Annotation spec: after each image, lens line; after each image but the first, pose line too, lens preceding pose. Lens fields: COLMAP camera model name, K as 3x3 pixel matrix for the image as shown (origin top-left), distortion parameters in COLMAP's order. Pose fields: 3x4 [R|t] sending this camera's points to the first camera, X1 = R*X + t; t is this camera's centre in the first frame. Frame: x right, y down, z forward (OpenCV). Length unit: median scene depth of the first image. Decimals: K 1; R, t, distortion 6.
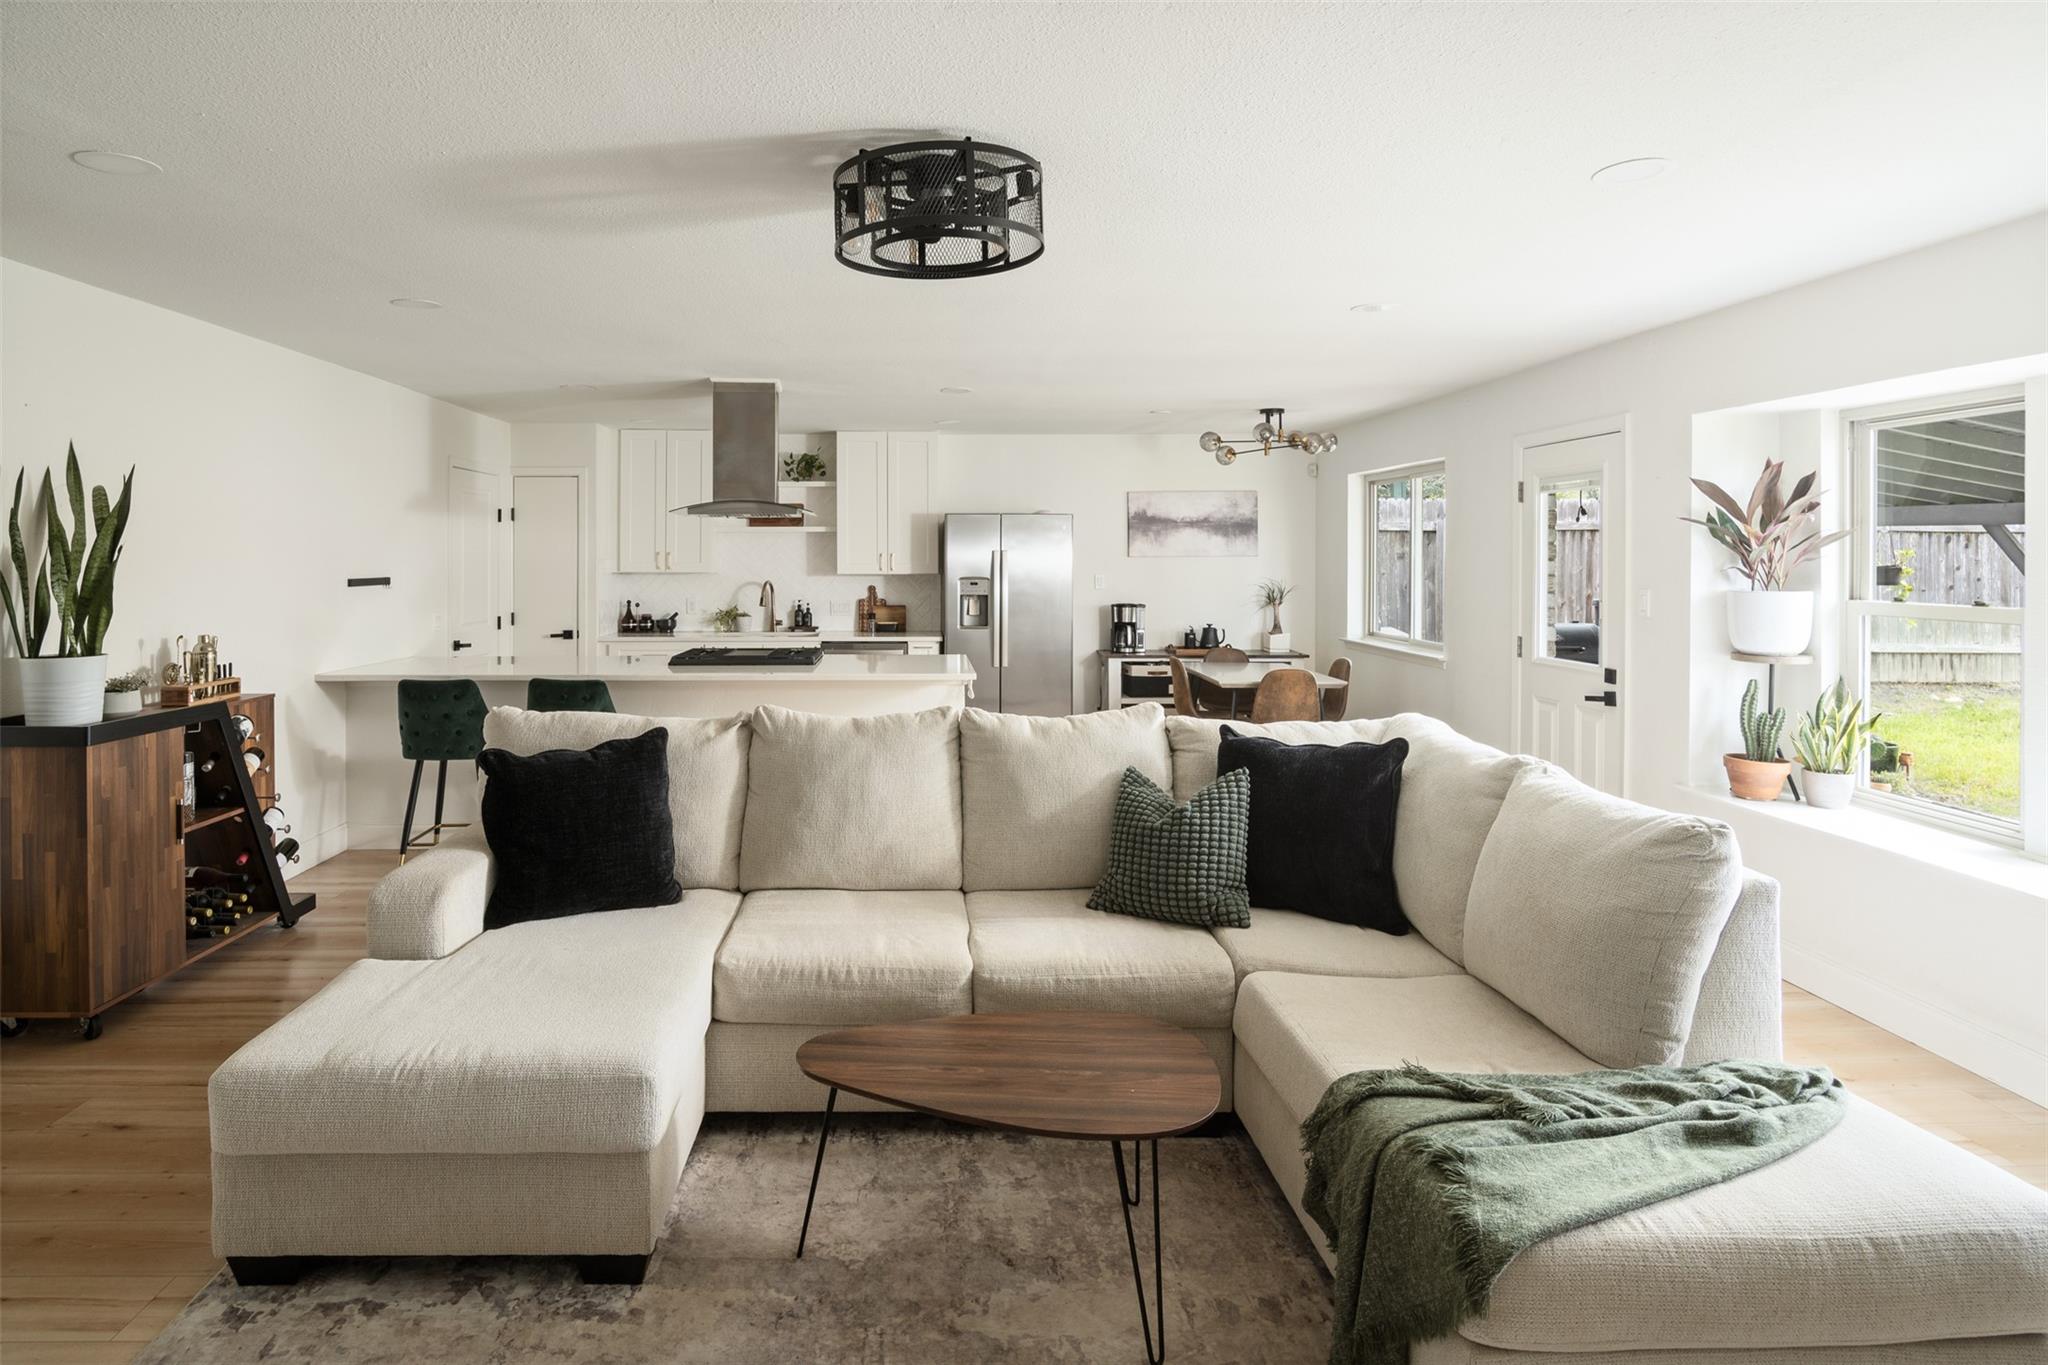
lens RADIAL K [[1089.3, 0, 956.6], [0, 1089.3, 557.2], [0, 0, 1]] dist [-0.002460, -0.001167]
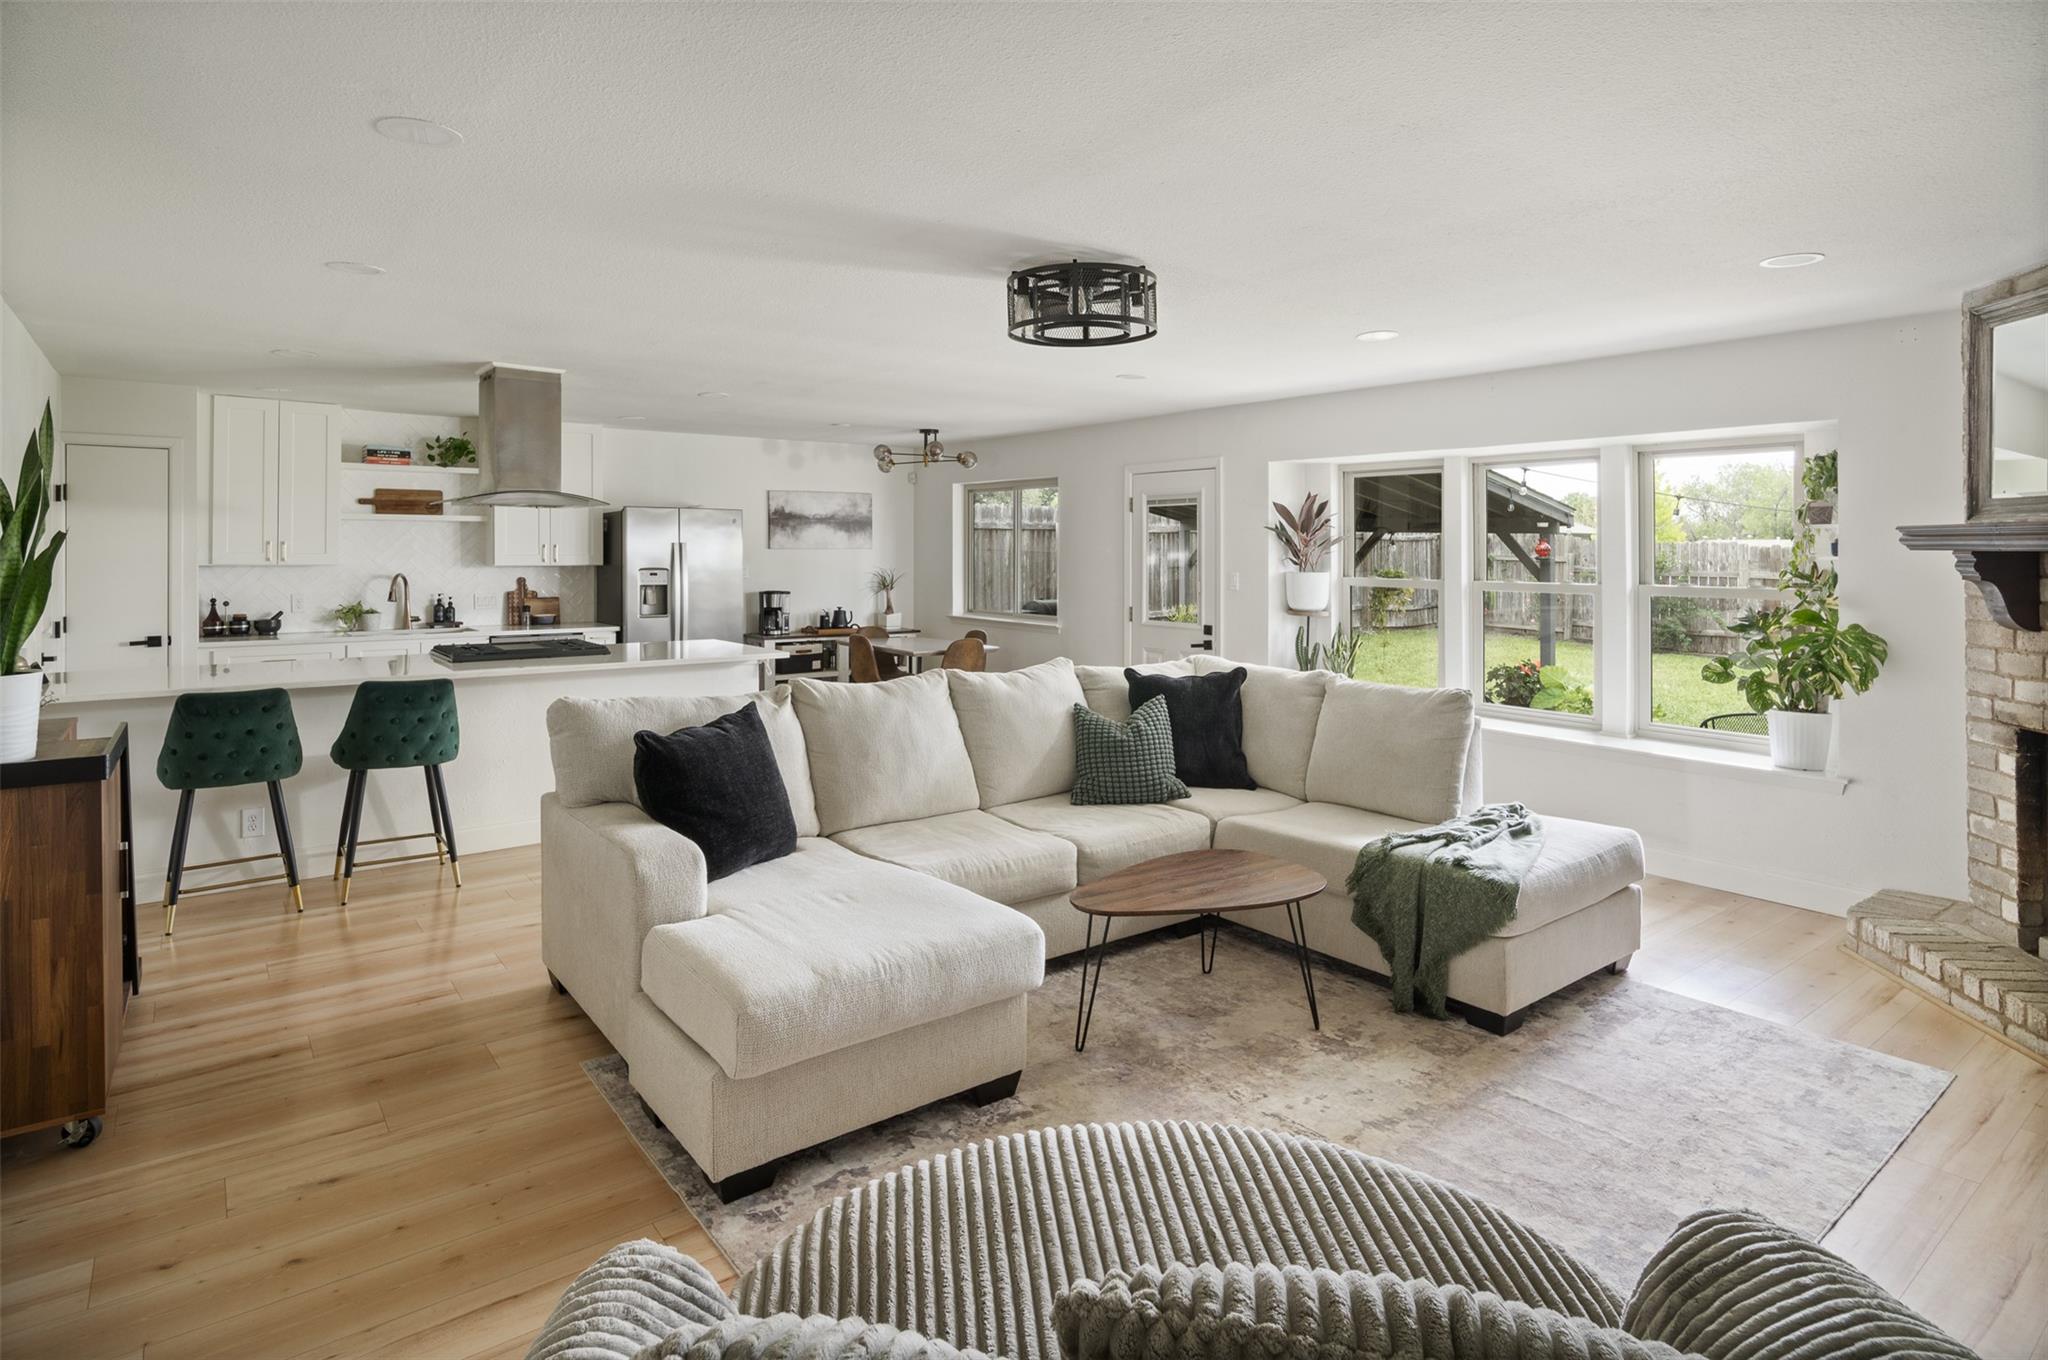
lens RADIAL K [[1034.9, 0, 1025.4], [0, 1034.9, 537.8], [0, 0, 1]] dist [-0.000692, -0.000989]
pose [[0.812699, 0.010515, 0.582589, -0.274306], [-0.004333, 0.999919, -0.012002, -0.000201], [-0.582668, 0.007229, 0.812678, -0.012300]]
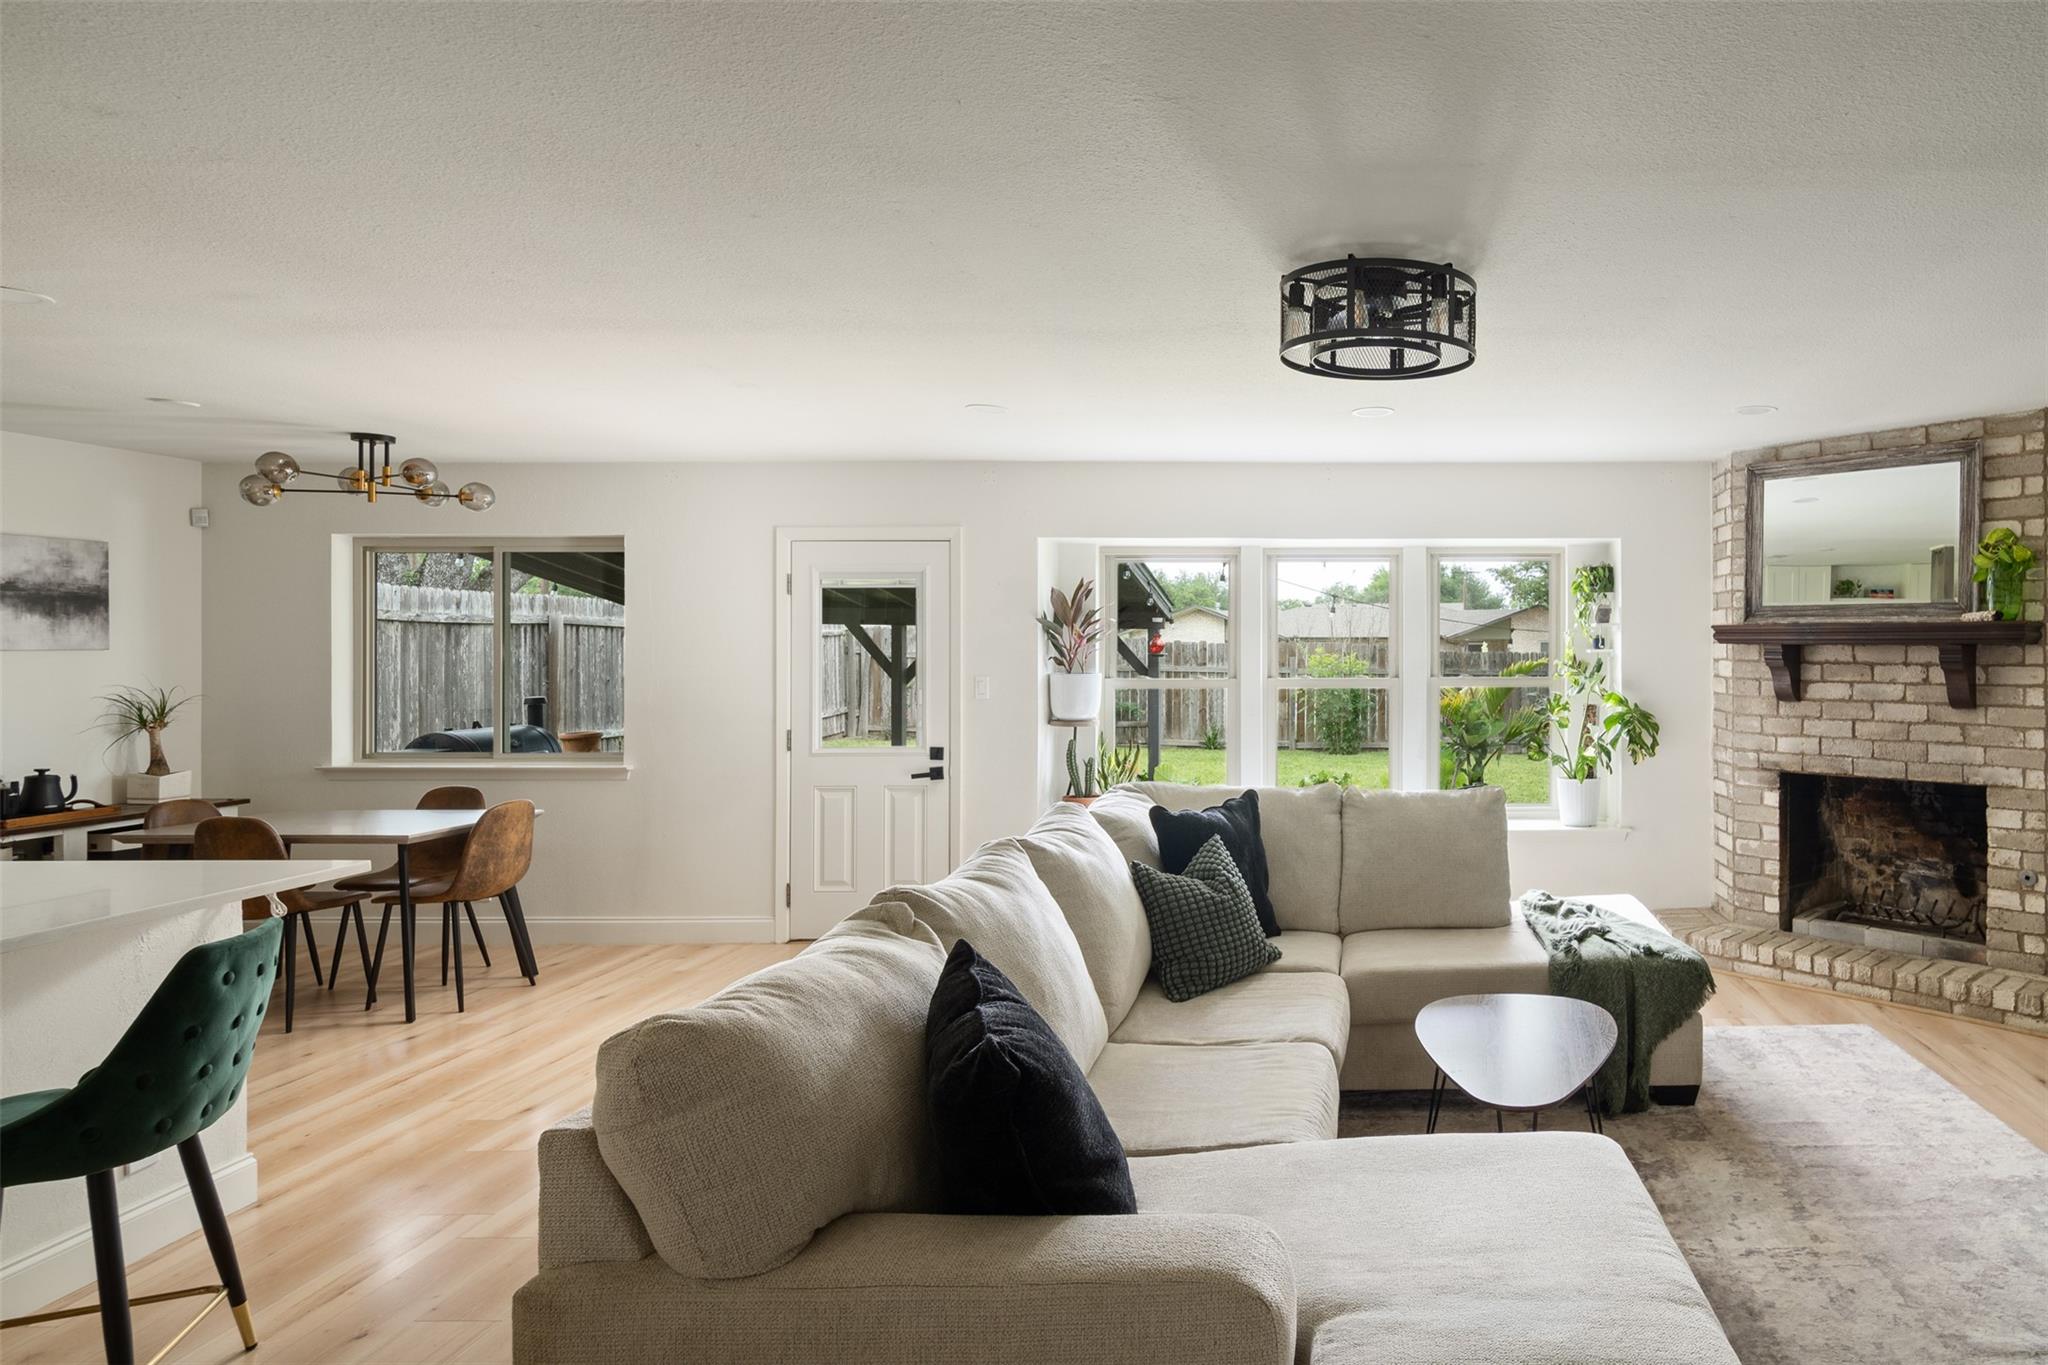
lens RADIAL K [[1150.9, 0, 1324.1], [0, 1150.9, 646.0], [0, 0, 1]] dist [-0.004471, -0.002681]
pose [[0.050056, 0.002877, 0.998742, -0.364212], [0.002828, 0.999991, -0.003022, 0.000666], [-0.998742, 0.002975, 0.050048, 0.329940]]
